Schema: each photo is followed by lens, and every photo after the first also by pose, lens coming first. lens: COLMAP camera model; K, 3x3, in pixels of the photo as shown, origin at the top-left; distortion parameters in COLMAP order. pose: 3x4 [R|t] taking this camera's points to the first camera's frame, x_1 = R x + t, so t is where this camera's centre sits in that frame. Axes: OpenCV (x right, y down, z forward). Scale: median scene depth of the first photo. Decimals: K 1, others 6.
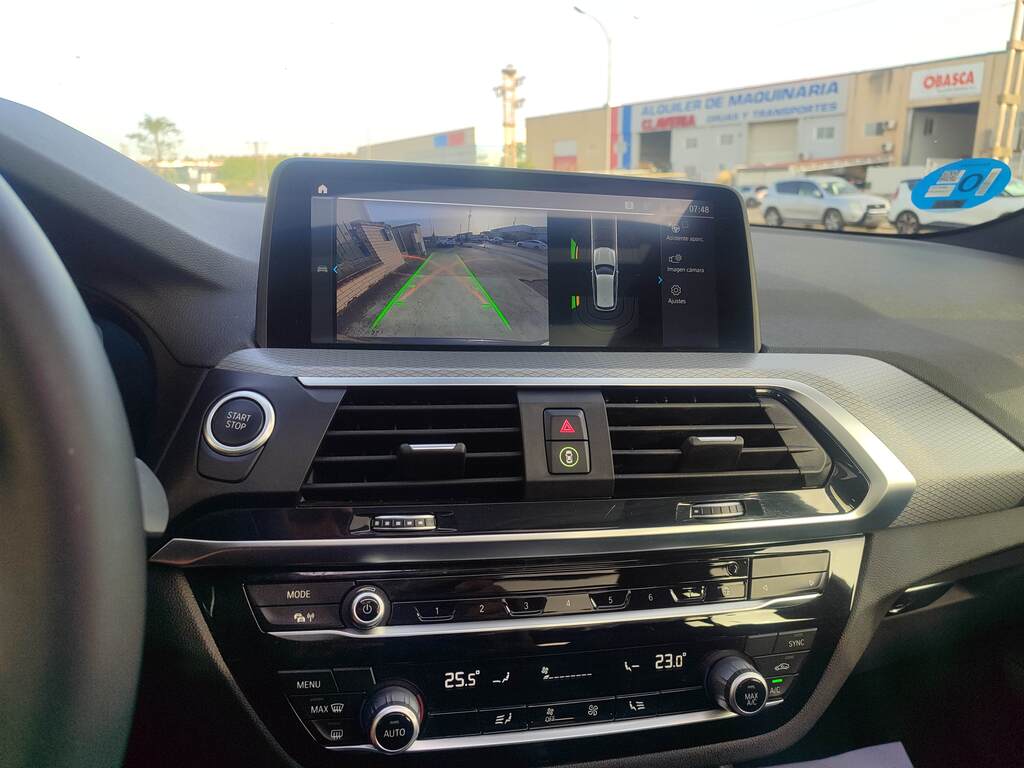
lens RADIAL K [[731.1, 0, 514.5], [0, 731.1, 384.5], [0, 0, 1]] dist [0.009802, -0.002407]
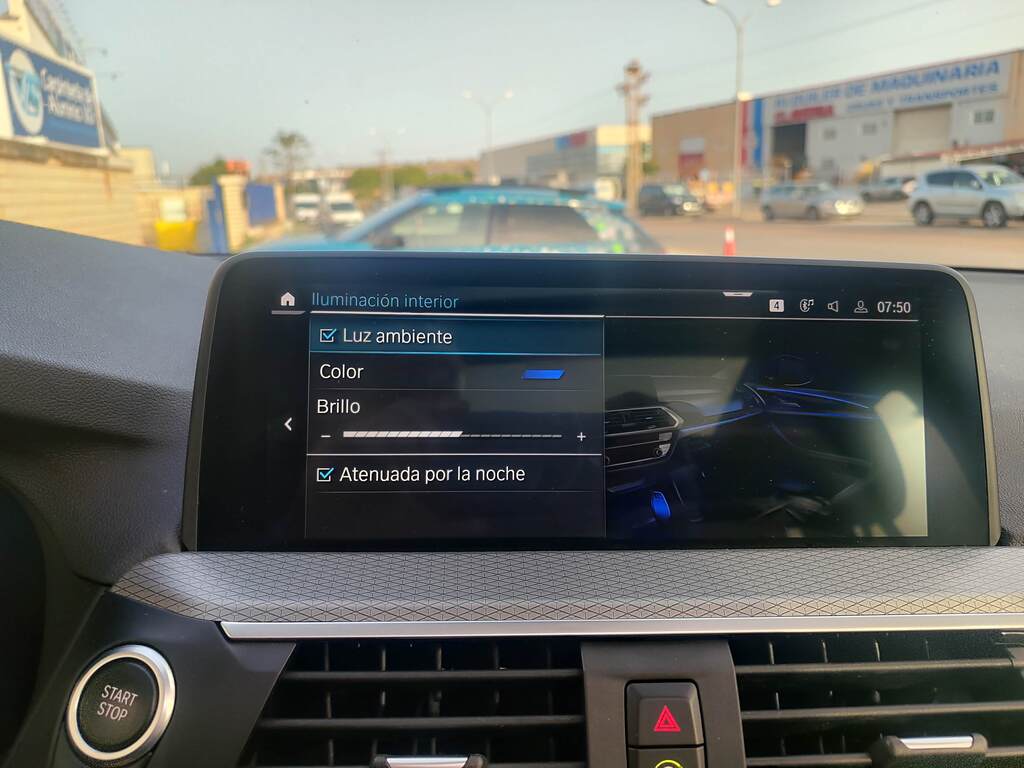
lens RADIAL K [[748.2, 0, 528.1], [0, 748.2, 383.2], [0, 0, 1]] dist [0.001075, -0.002178]
pose [[0.989534, 0.005044, -0.144211, 0.041736], [-0.006336, 0.999944, -0.008498, -0.174131], [0.144161, 0.009323, 0.989510, 0.346372]]
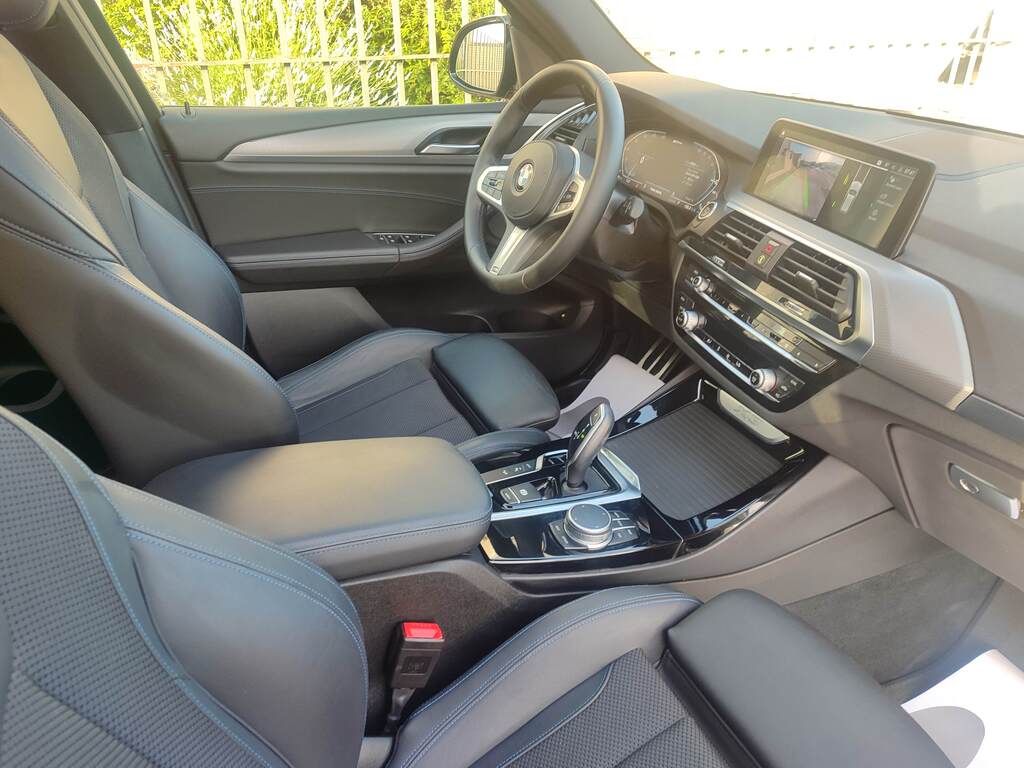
lens RADIAL K [[731.1, 0, 514.5], [0, 731.1, 384.5], [0, 0, 1]] dist [0.009802, -0.002407]
pose [[0.102084, 0.445007, -0.889690, 2.031319], [-0.250908, 0.876964, 0.409852, -0.285457], [0.962613, 0.181391, 0.201179, -0.188235]]
